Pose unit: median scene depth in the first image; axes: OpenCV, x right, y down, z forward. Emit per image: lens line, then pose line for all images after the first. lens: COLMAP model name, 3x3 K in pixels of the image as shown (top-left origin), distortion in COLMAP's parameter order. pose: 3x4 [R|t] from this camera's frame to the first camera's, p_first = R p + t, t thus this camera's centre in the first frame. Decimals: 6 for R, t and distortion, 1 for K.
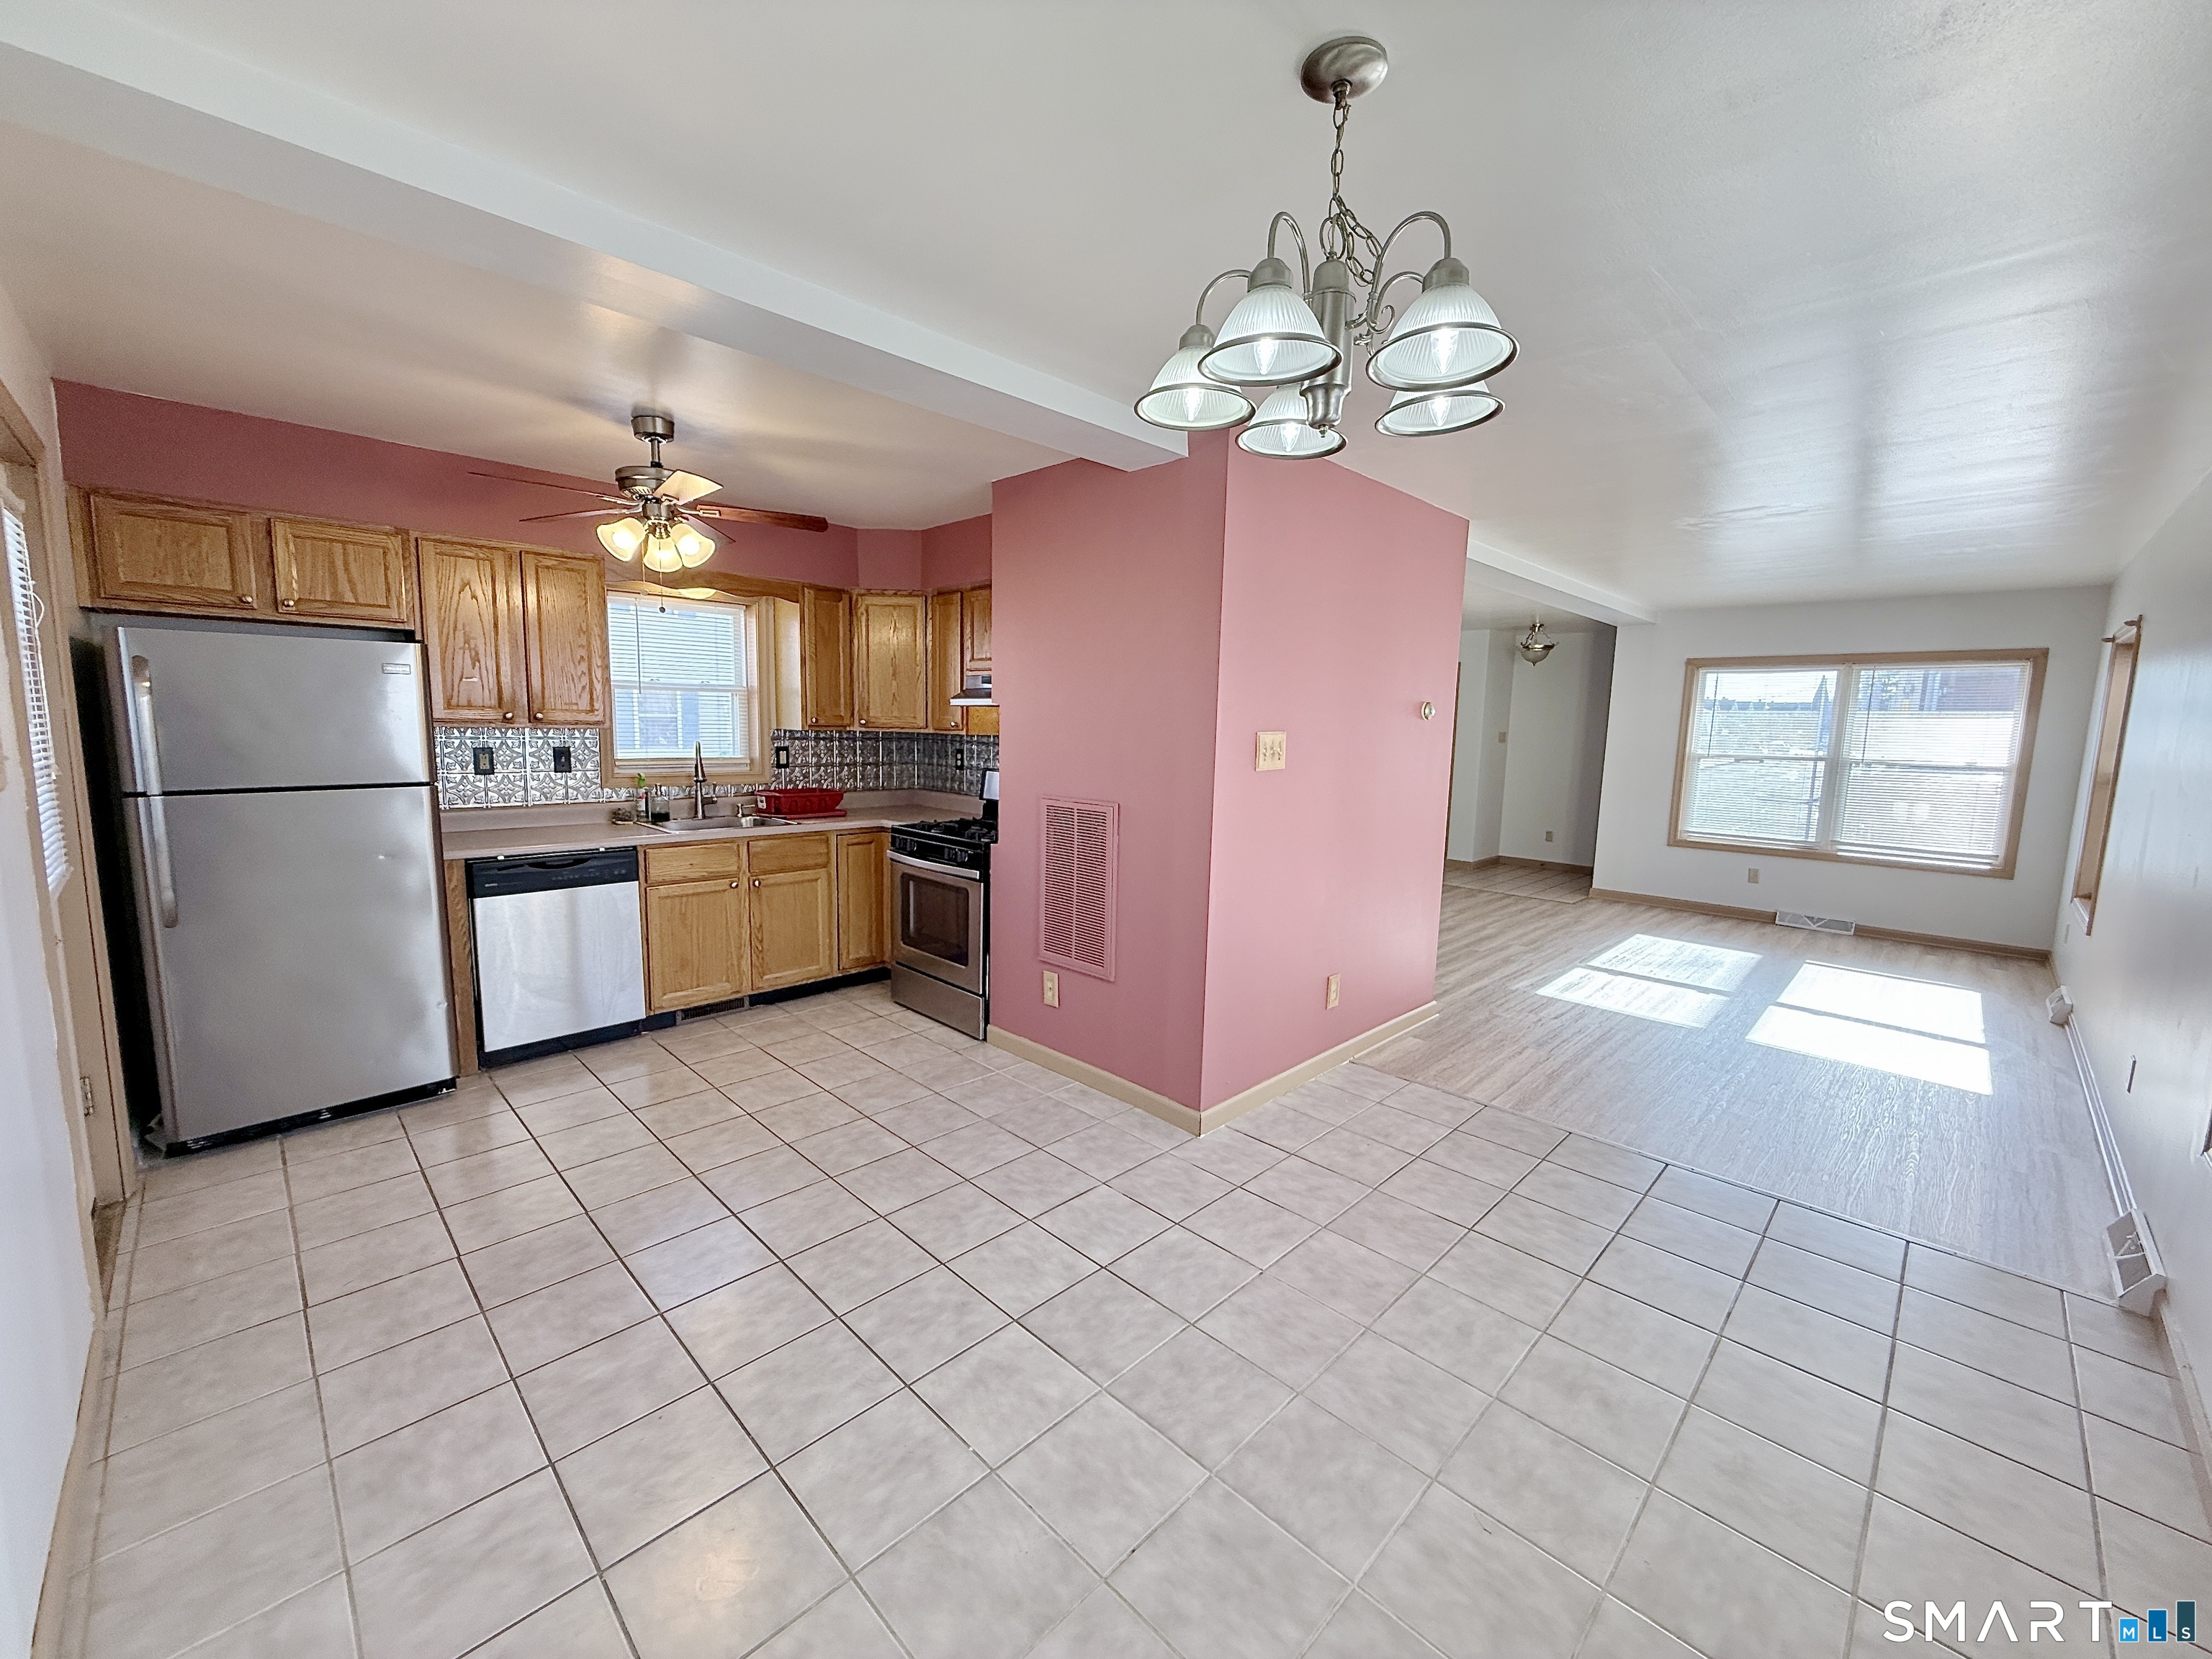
lens RADIAL K [[882.3, 0, 1101.3], [0, 882.3, 828.8], [0, 0, 1]] dist [-0.001349, -0.000140]
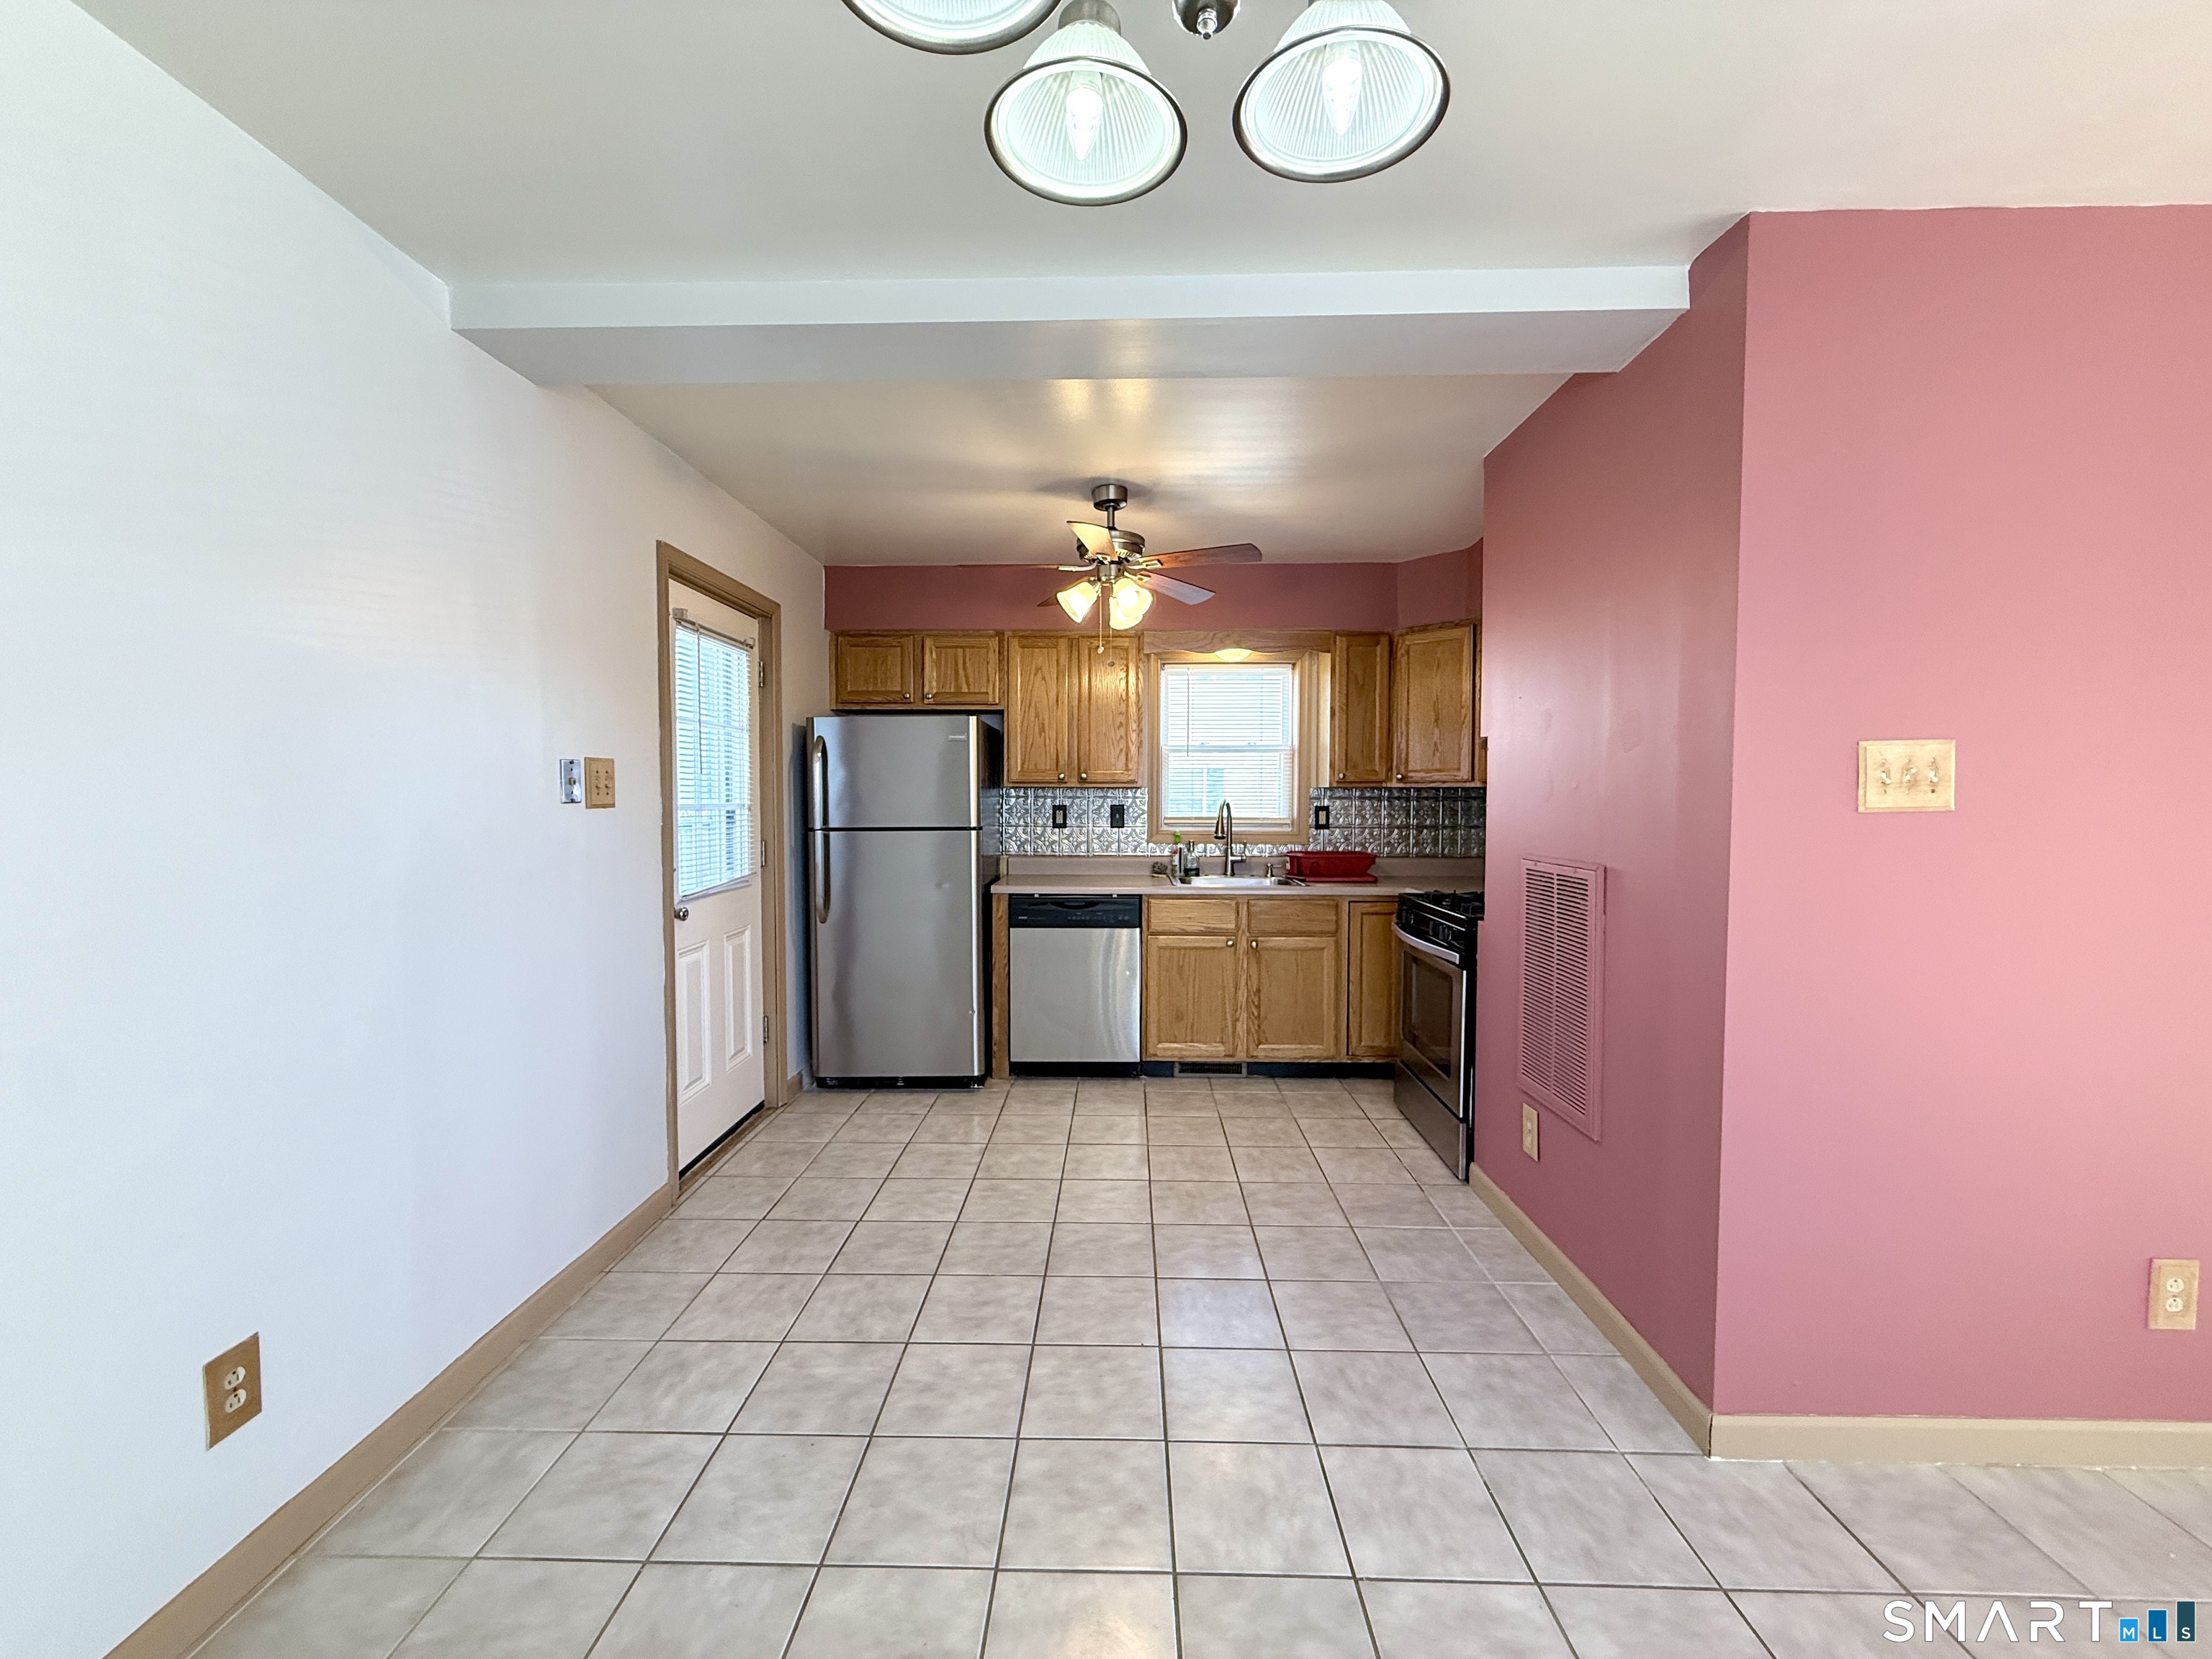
lens RADIAL K [[878.1, 0, 1101.5], [0, 878.1, 827.0], [0, 0, 1]] dist [0.000139, 0.000622]
pose [[0.683768, 0.002684, -0.729694, 0.201919], [-0.076533, 0.994742, -0.068057, 0.013671], [0.725675, 0.102381, 0.680378, 0.236046]]
